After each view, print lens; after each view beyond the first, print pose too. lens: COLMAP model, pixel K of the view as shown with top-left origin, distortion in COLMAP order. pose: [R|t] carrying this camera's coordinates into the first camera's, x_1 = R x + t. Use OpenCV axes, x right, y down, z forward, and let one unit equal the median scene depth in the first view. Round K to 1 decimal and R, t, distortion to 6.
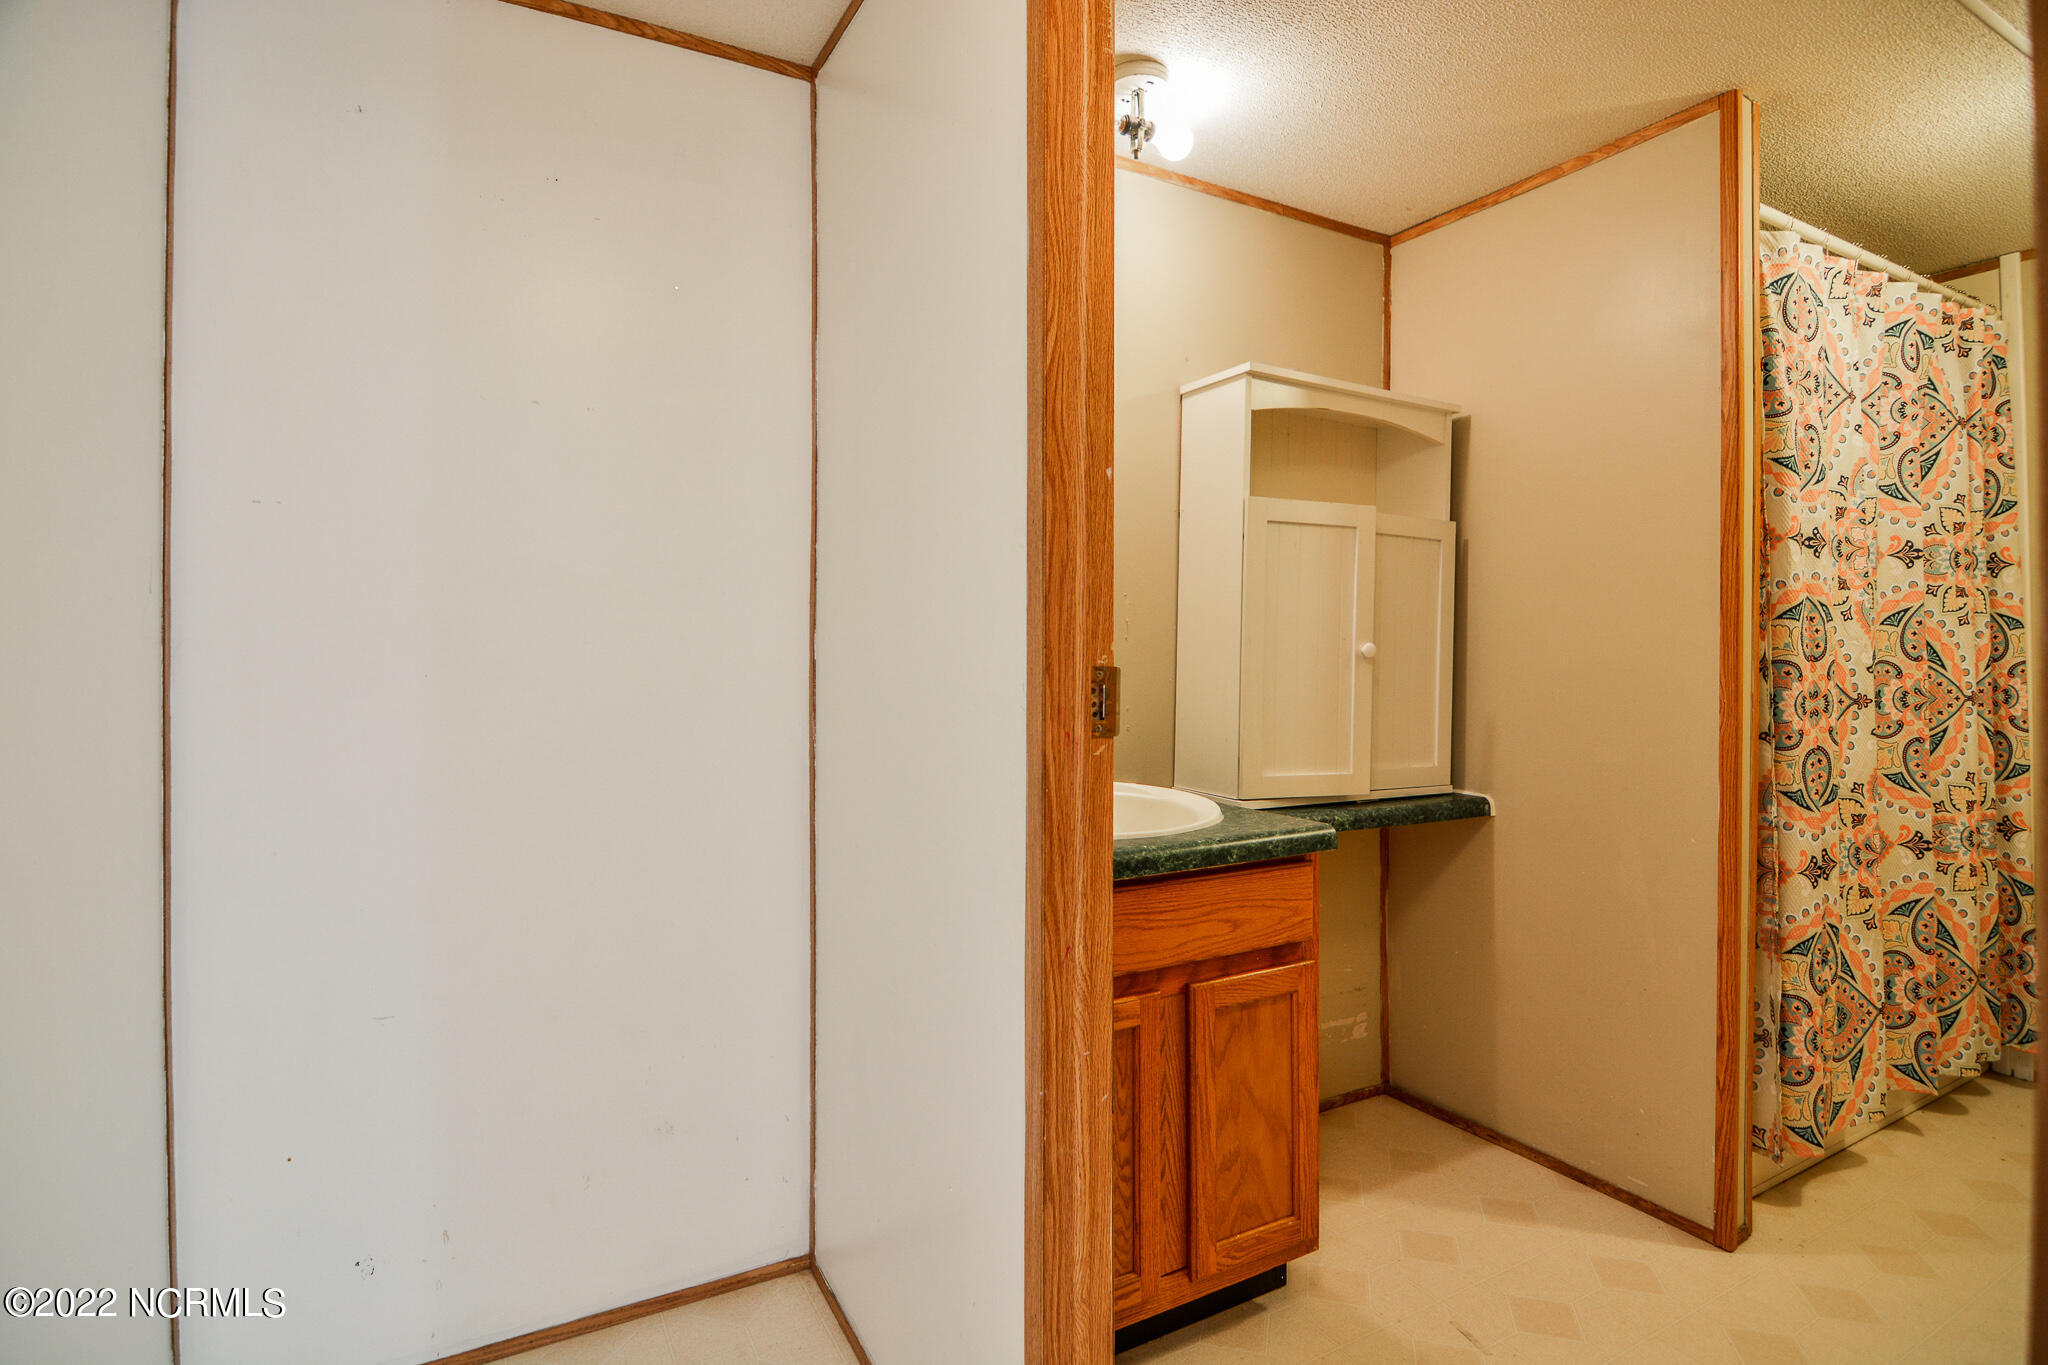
lens RADIAL K [[973.4, 0, 1019.8], [0, 973.4, 656.8], [0, 0, 1]] dist [-0.005486, -0.009120]
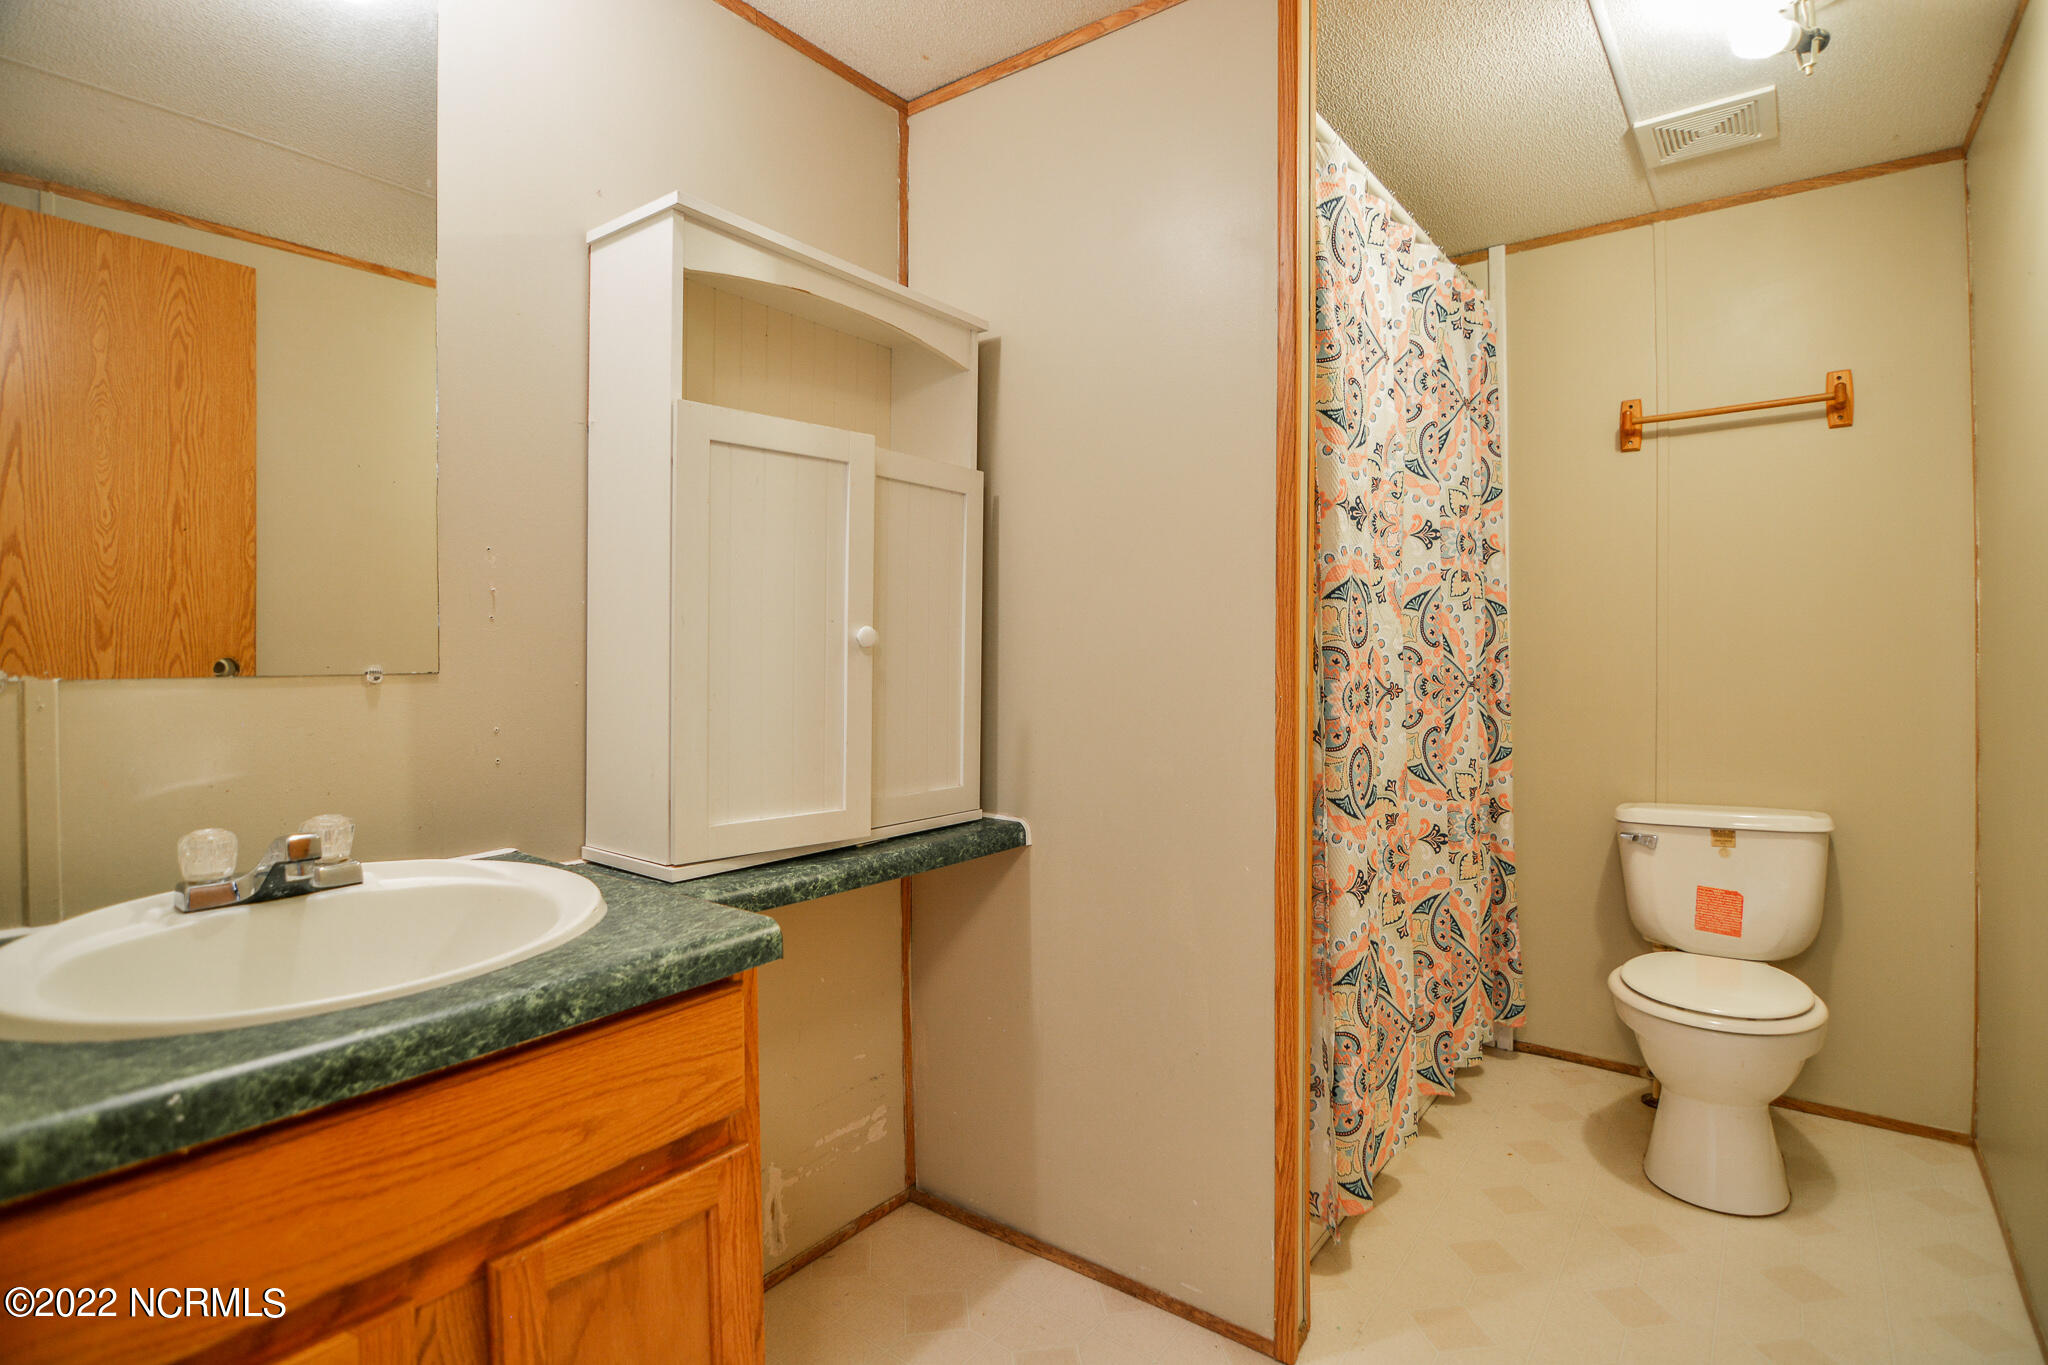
lens RADIAL K [[997.7, 0, 1025.5], [0, 997.7, 674.7], [0, 0, 1]] dist [0.000970, -0.011995]
pose [[0.909524, -0.017890, 0.415266, 0.159645], [0.006827, 0.999581, 0.028111, 0.001495], [-0.415595, -0.022733, 0.909265, 0.282452]]
